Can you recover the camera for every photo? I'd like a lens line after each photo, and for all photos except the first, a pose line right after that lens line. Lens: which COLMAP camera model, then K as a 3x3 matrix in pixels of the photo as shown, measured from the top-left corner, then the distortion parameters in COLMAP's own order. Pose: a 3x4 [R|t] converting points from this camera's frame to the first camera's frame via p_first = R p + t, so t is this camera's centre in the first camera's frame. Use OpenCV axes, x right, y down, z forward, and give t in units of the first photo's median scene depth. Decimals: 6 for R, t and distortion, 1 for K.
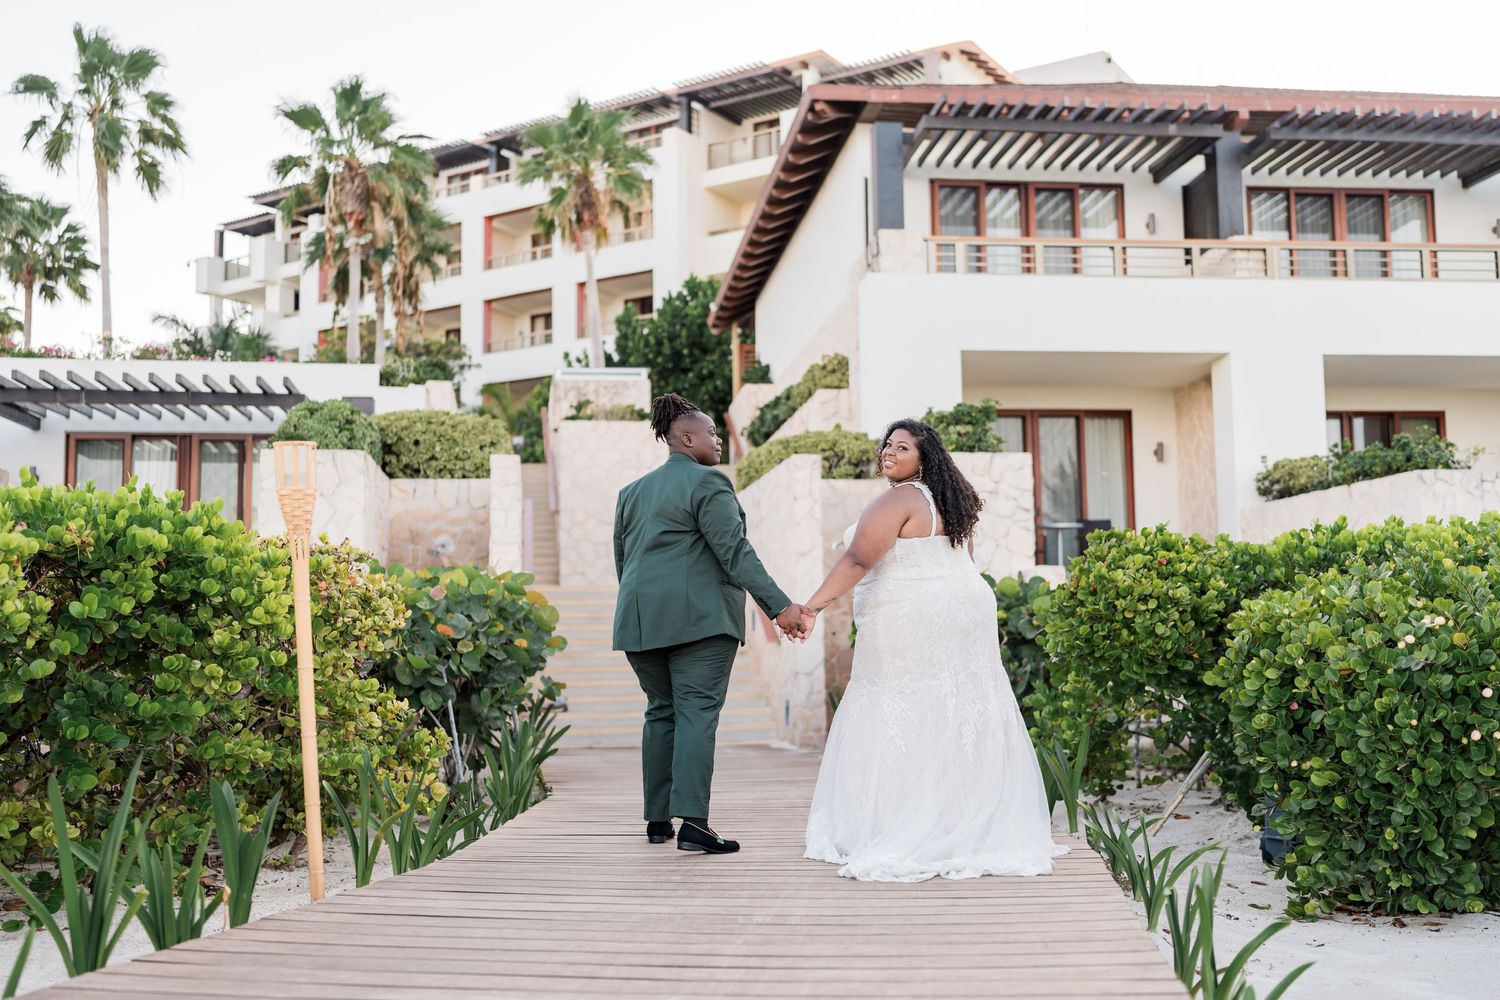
lens RADIAL K [[1562.9, 0, 705.5], [0, 1562.9, 506.0], [0, 0, 1]] dist [-0.007211, 0.007881]
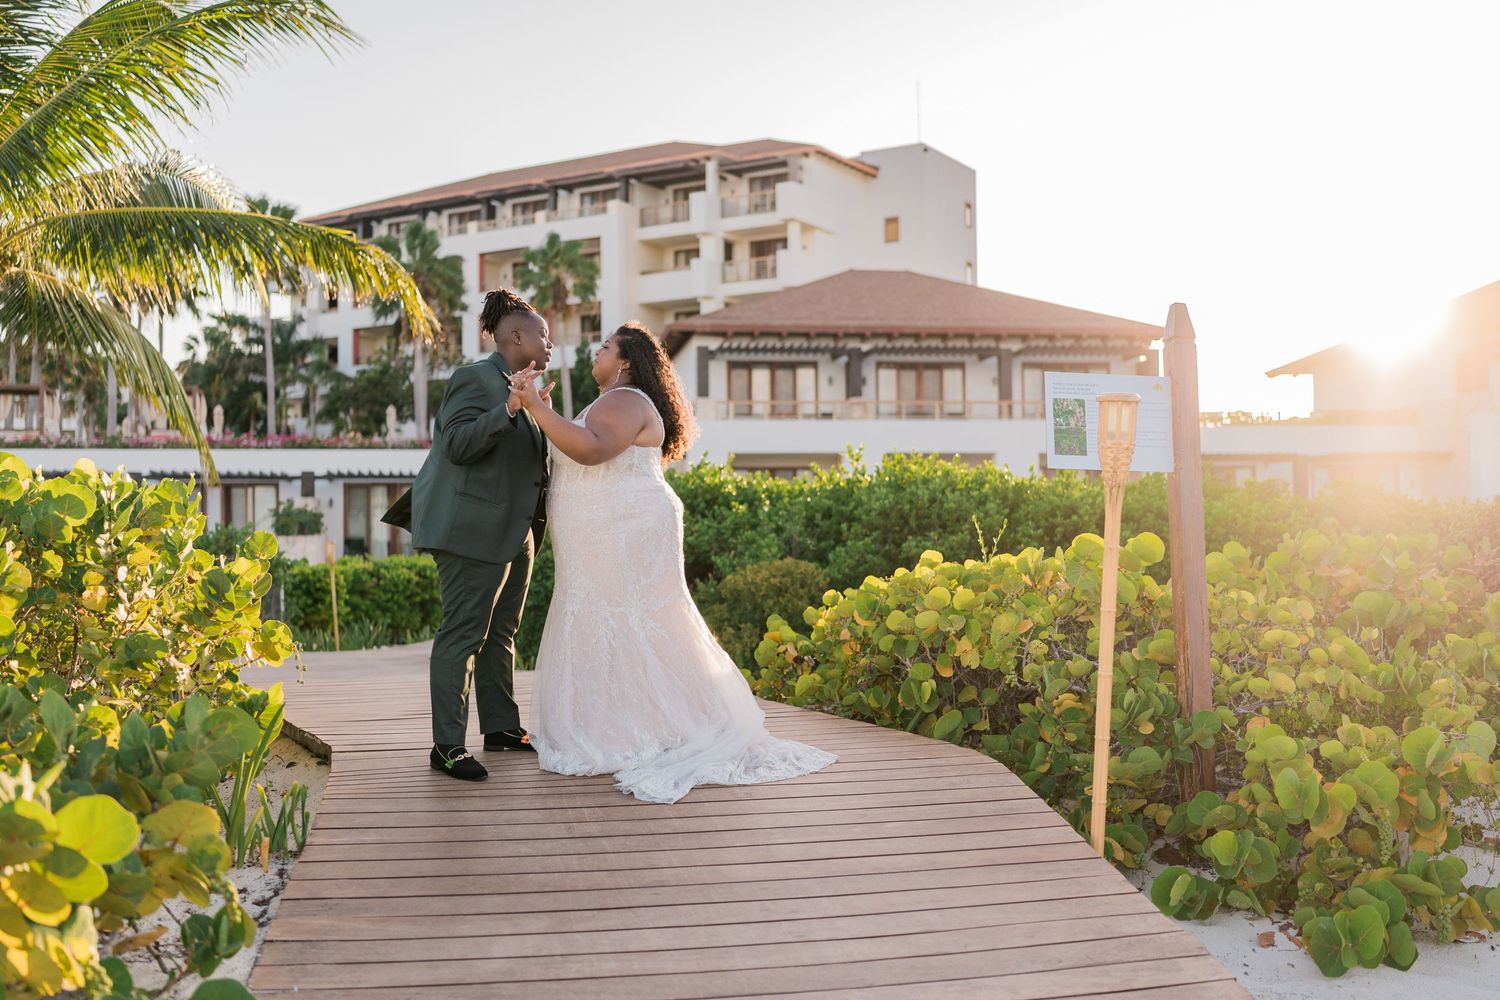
lens RADIAL K [[1631.3, 0, 788.0], [0, 1631.3, 497.8], [0, 0, 1]] dist [-0.011350, 0.001943]
pose [[0.996615, 0.005198, 0.082052, 0.016093], [-0.010379, 0.997969, 0.062850, -0.066250], [-0.081558, -0.063489, 0.994644, -0.511315]]
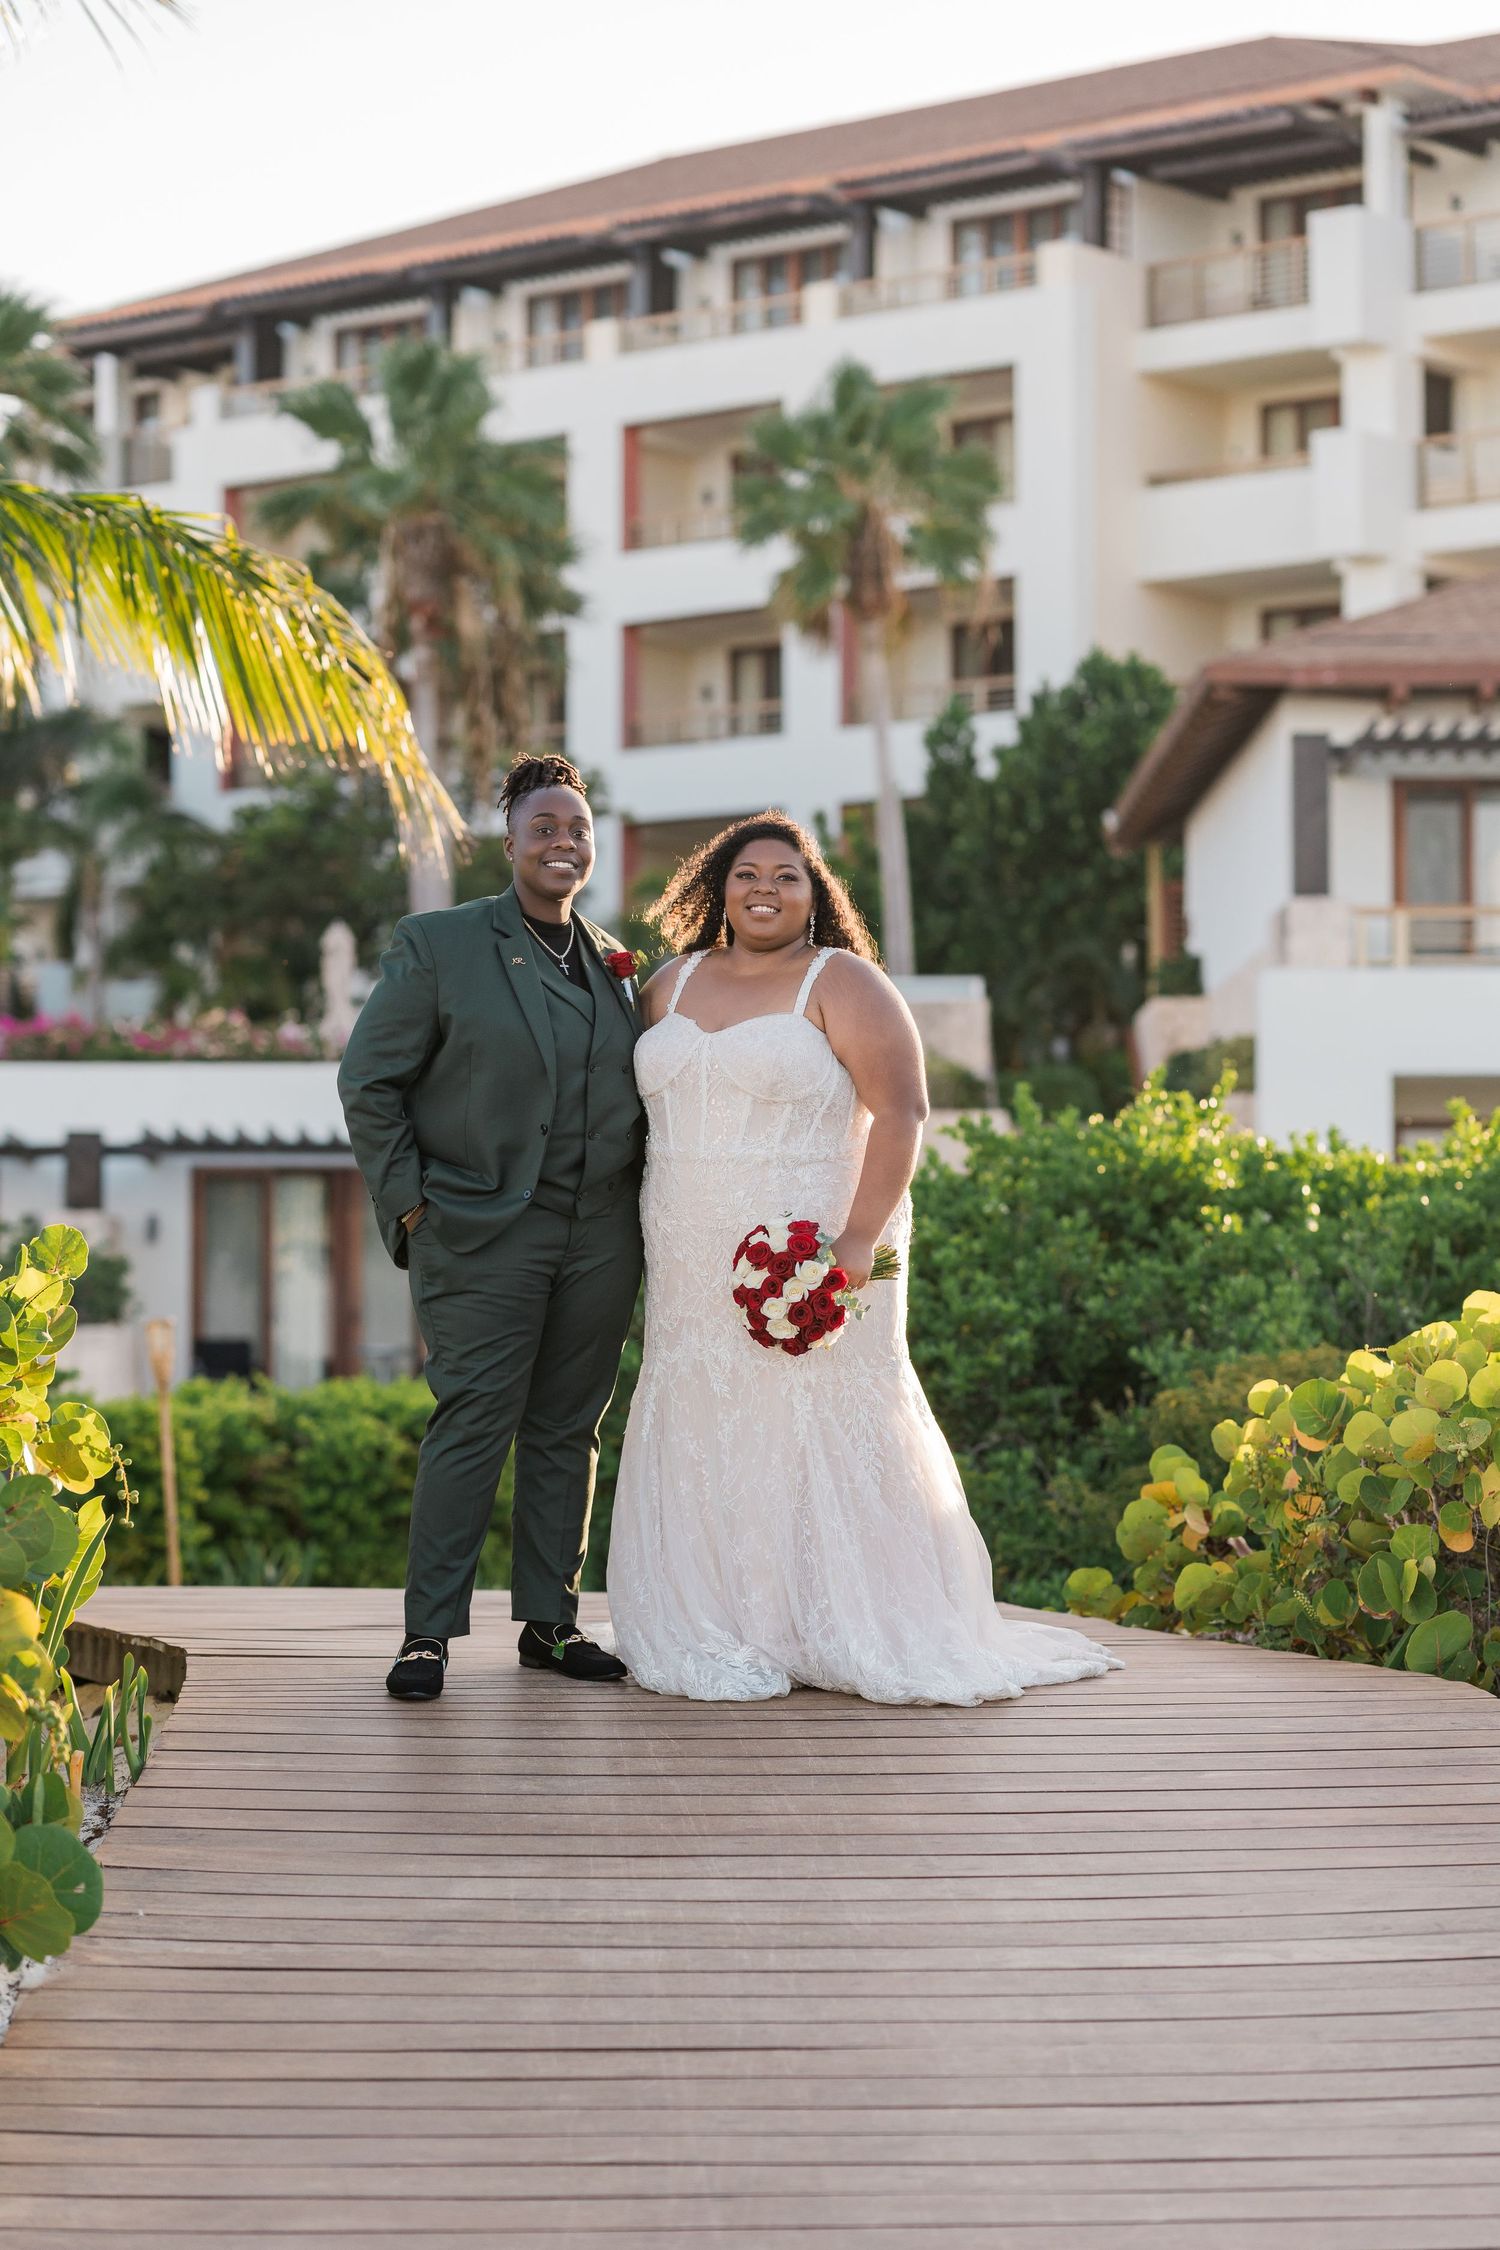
lens RADIAL K [[5745.3, 0, 750.0], [0, 5745.3, 1125.0], [0, 0, 1]] dist [0.034107, 0.178041]
pose [[0.996247, 0.008762, -0.086107, 0.032374], [-0.004879, 0.998966, 0.045206, -0.069605], [0.086414, -0.044616, 0.995260, -0.604368]]
